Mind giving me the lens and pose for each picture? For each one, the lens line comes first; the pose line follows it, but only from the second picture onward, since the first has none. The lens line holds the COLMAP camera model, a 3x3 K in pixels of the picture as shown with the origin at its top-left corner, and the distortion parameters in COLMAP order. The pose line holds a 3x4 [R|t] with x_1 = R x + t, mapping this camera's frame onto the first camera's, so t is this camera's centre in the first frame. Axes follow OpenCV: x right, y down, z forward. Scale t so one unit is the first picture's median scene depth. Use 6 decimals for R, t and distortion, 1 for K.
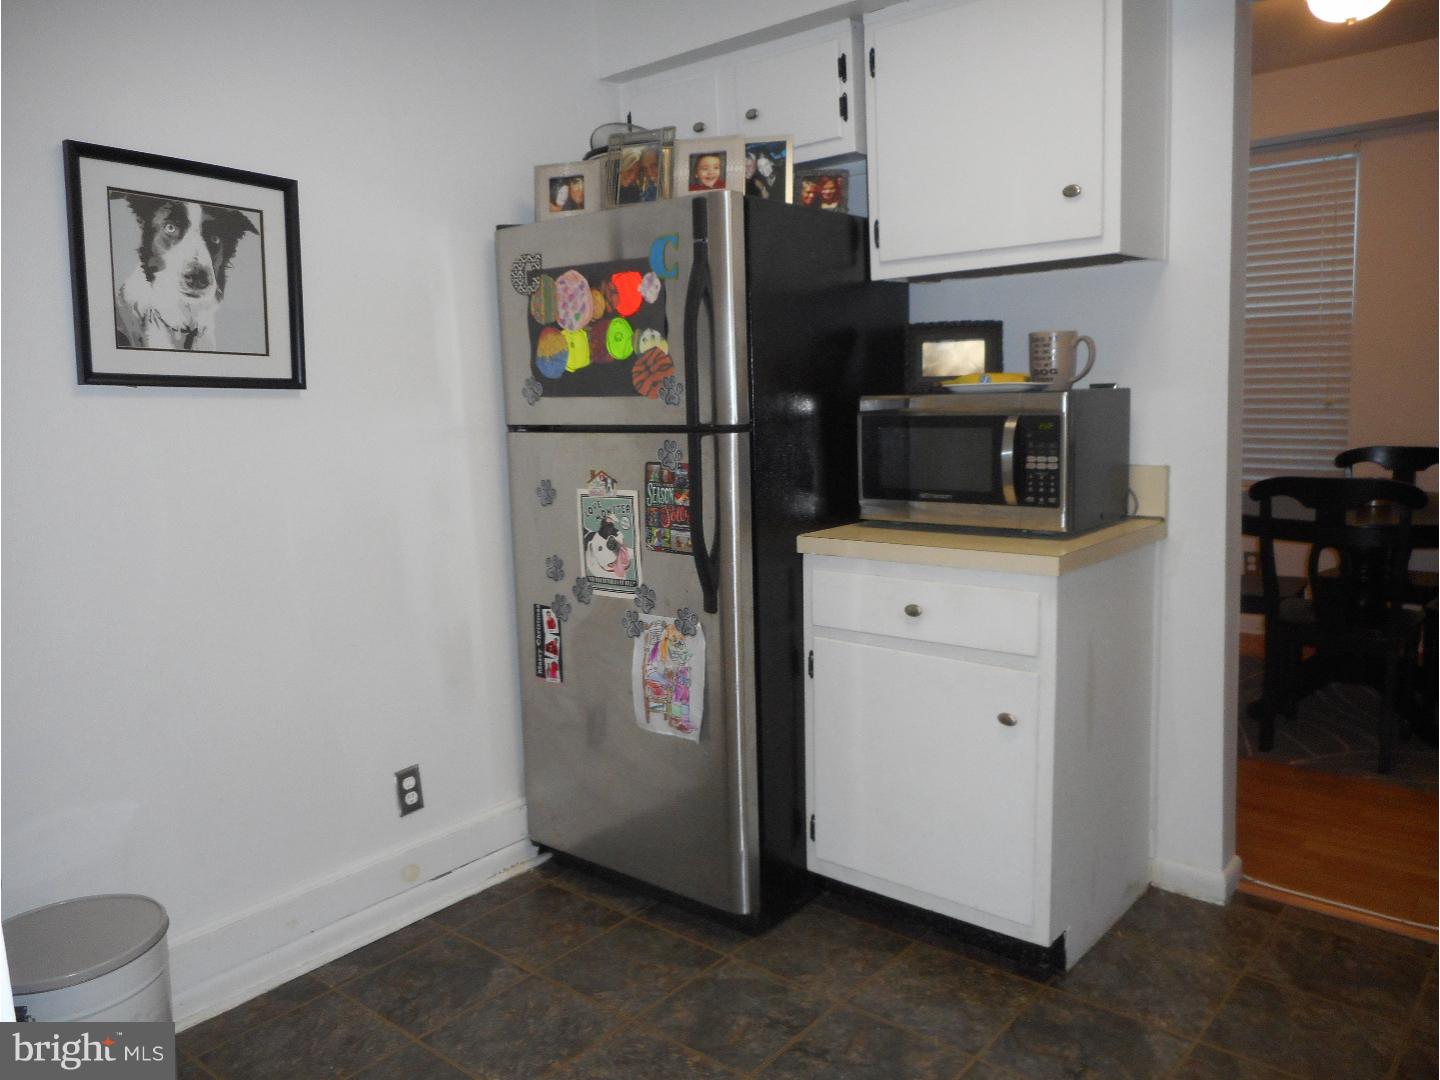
lens RADIAL K [[1061.8, 0, 720.0], [0, 1061.8, 540.0], [0, 0, 1]] dist [-0.017617, 0.003849]
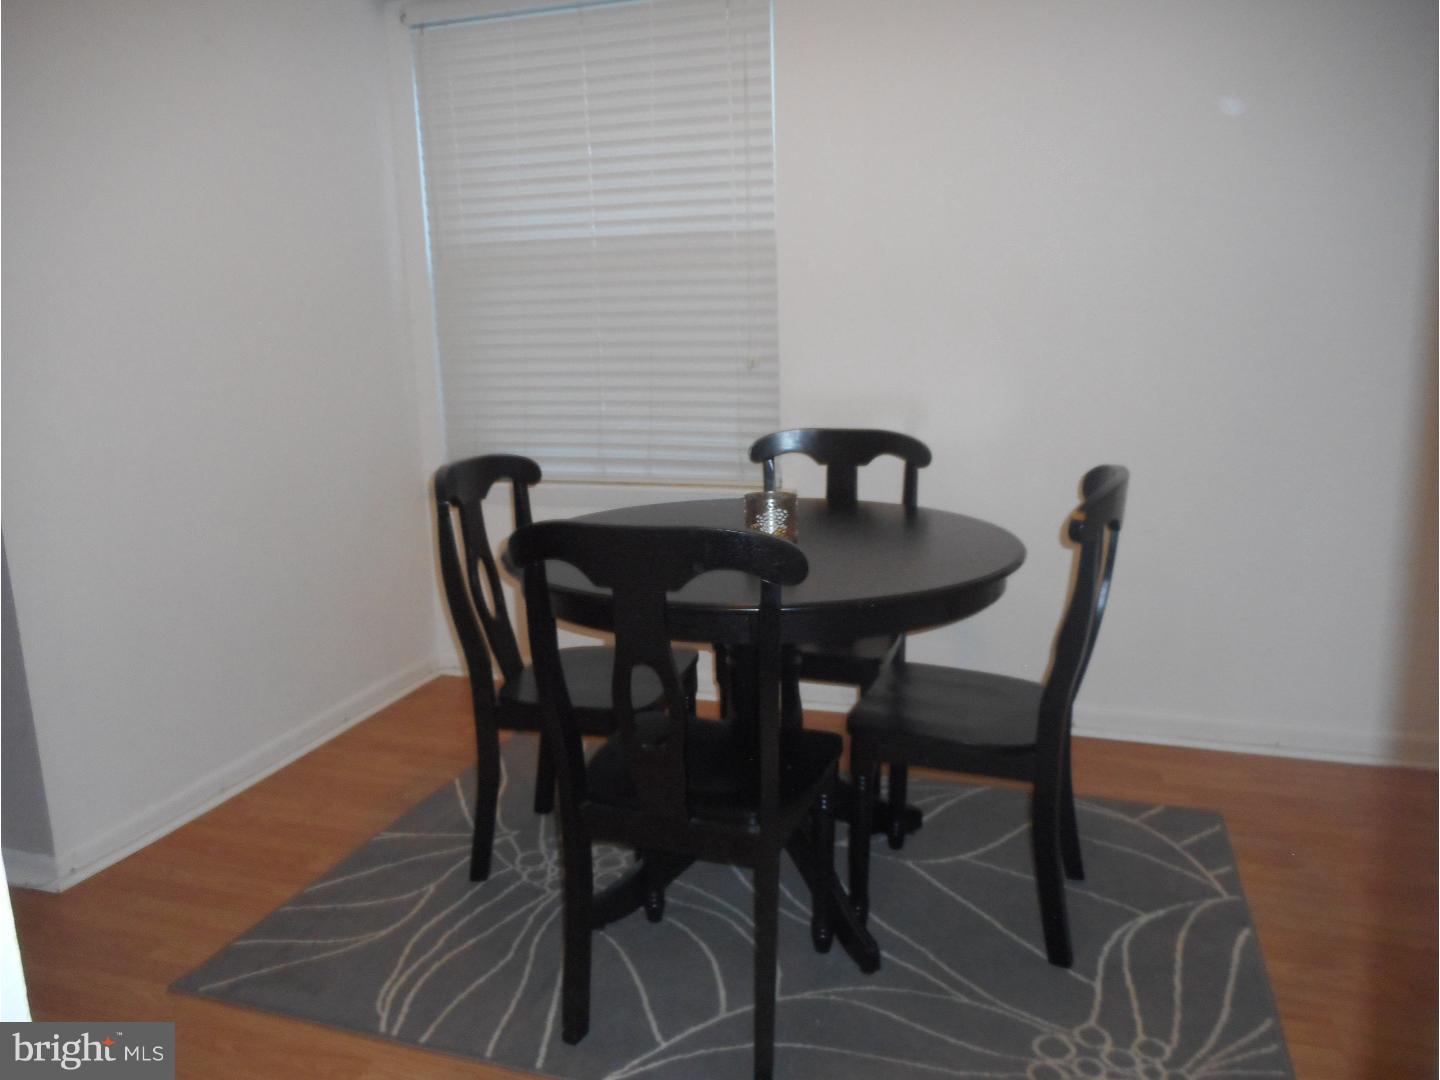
lens RADIAL K [[1061.8, 0, 720.0], [0, 1061.8, 540.0], [0, 0, 1]] dist [-0.017617, 0.003849]
pose [[0.929198, -0.060136, 0.364657, 0.559359], [0.042830, 0.997547, 0.055372, -0.100727], [-0.367092, -0.035833, 0.929494, 0.684853]]
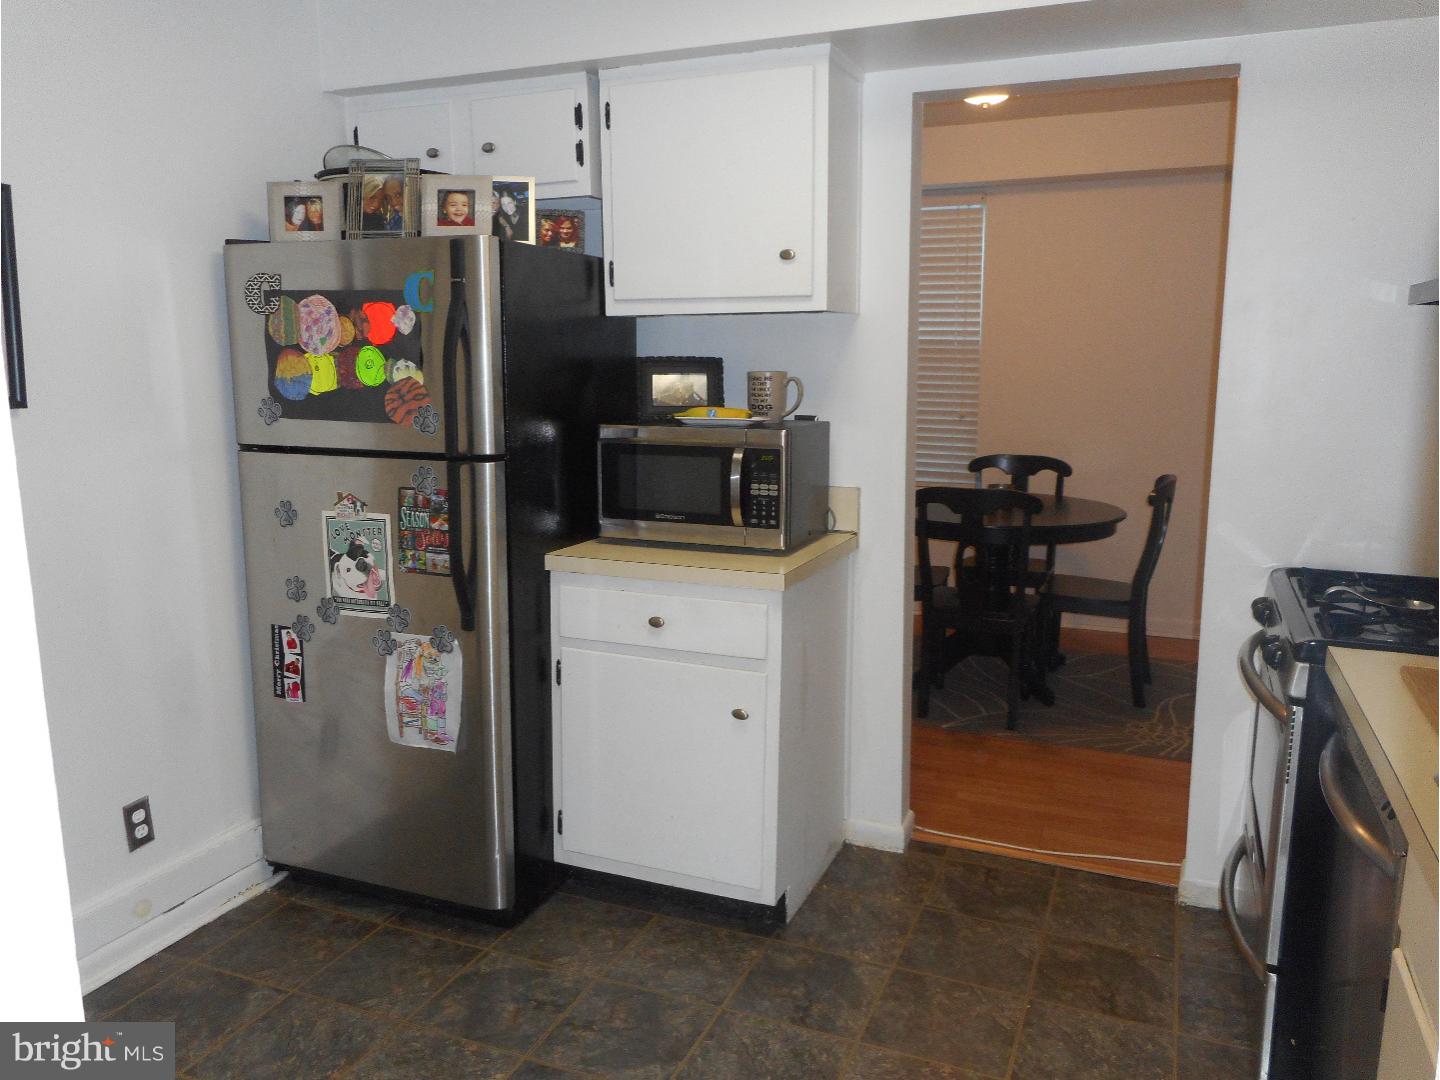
lens RADIAL K [[1066.9, 0, 720.0], [0, 1066.9, 540.0], [0, 0, 1]] dist [-0.027237, 0.005395]
pose [[0.949836, -0.017634, 0.312250, -0.094381], [0.010799, 0.999663, 0.023606, -0.041513], [-0.312561, -0.019050, 0.949707, -0.078439]]
